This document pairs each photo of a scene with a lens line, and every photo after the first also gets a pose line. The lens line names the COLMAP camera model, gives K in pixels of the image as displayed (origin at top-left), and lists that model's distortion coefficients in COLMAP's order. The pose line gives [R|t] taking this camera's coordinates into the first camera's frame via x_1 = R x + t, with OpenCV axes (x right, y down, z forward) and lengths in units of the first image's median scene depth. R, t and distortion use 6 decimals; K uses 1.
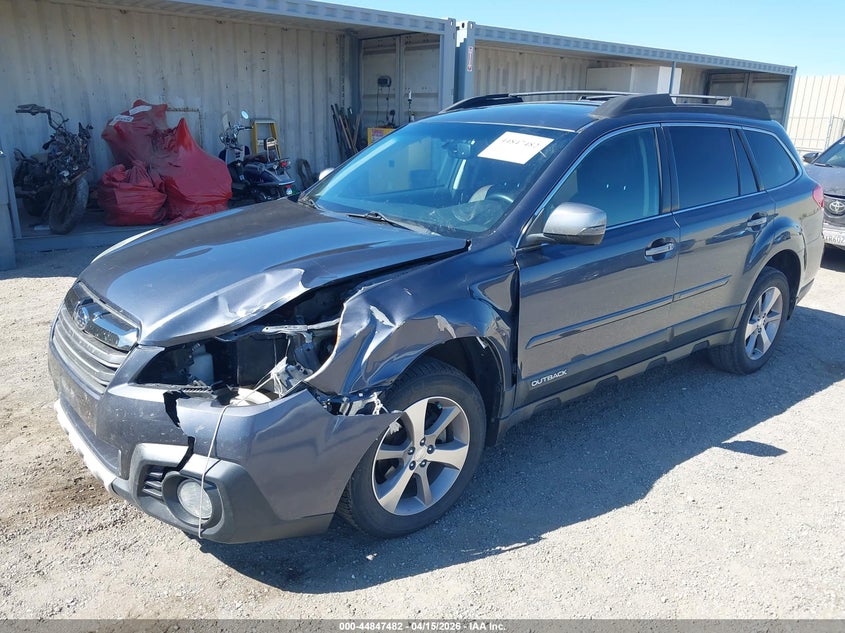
lens RADIAL K [[663.1, 0, 422.5], [0, 663.1, 316.5], [0, 0, 1]] dist [-0.000225, -0.005996]
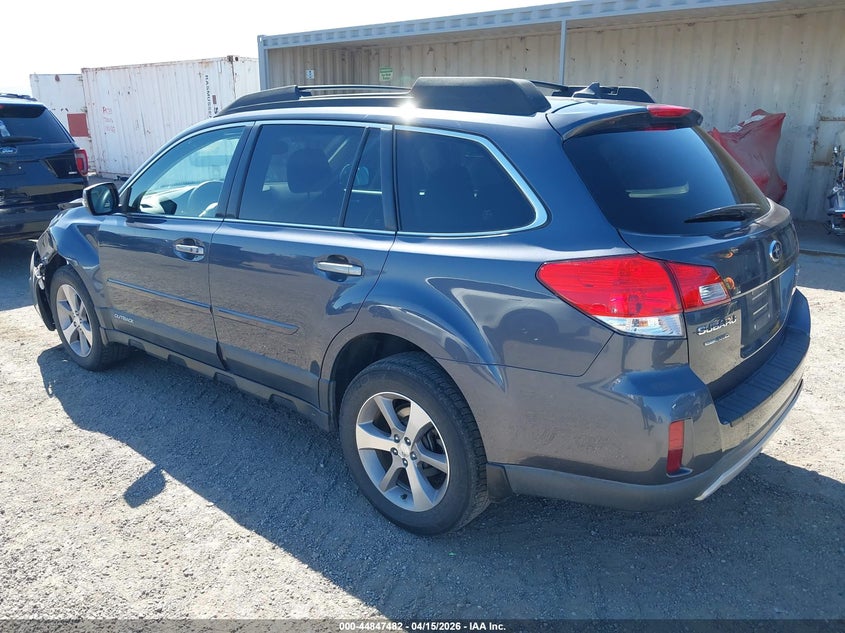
lens RADIAL K [[663.1, 0, 422.5], [0, 663.1, 316.5], [0, 0, 1]] dist [-0.000225, -0.005996]
pose [[0.201566, 0.262169, -0.943736, 1.071786], [-0.283846, 0.937802, 0.199896, -0.232802], [0.937445, 0.227584, 0.263445, 0.846137]]
